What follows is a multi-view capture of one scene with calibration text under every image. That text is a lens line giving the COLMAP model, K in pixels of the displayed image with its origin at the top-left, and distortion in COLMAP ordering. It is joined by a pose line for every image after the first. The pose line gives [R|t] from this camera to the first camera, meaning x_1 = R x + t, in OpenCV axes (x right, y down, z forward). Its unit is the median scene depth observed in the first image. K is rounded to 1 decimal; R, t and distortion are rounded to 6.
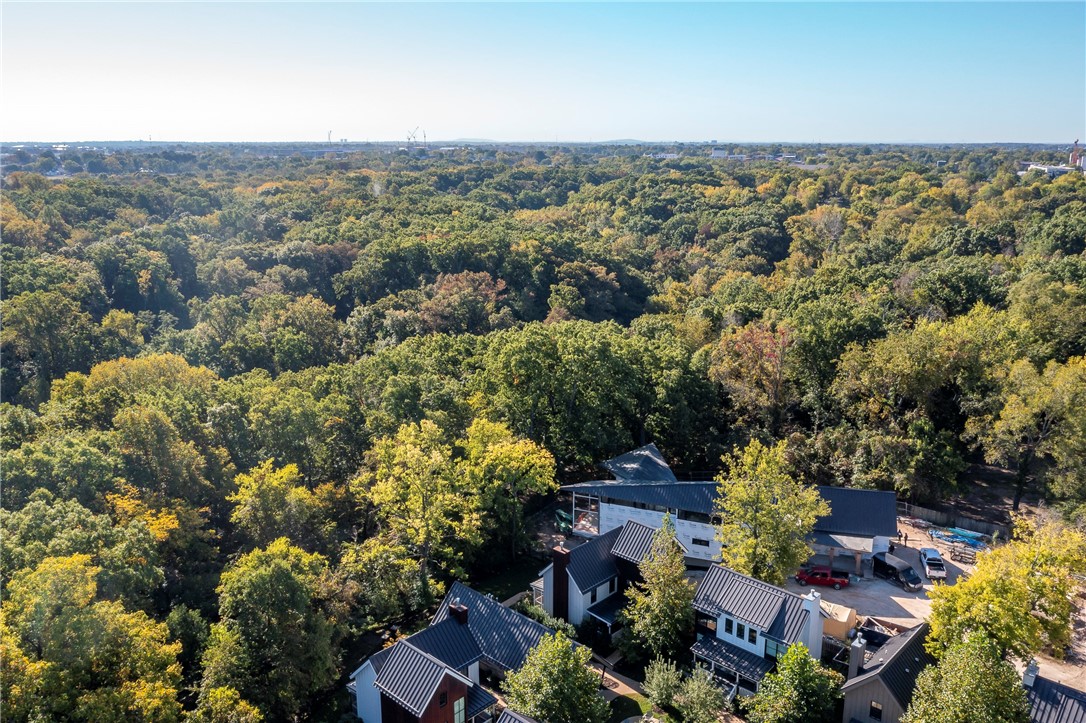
lens RADIAL K [[1000.3, 0, 542.1], [0, 1000.3, 305.5], [0, 0, 1]] dist [-0.042109, 0.083267]
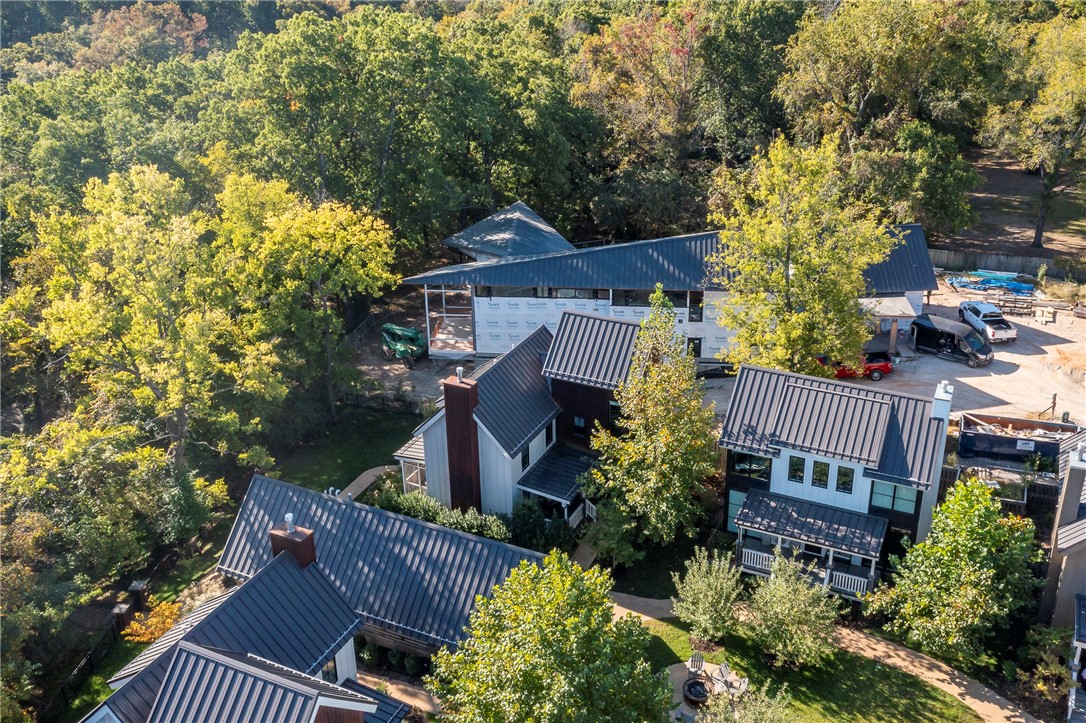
lens RADIAL K [[1000.3, 0, 542.1], [0, 1000.3, 305.5], [0, 0, 1]] dist [-0.042109, 0.083267]
pose [[0.943634, -0.125412, 0.306310, -0.089621], [0.073716, 0.981824, 0.174894, 0.111078], [-0.322677, -0.142456, 0.935727, 0.477080]]
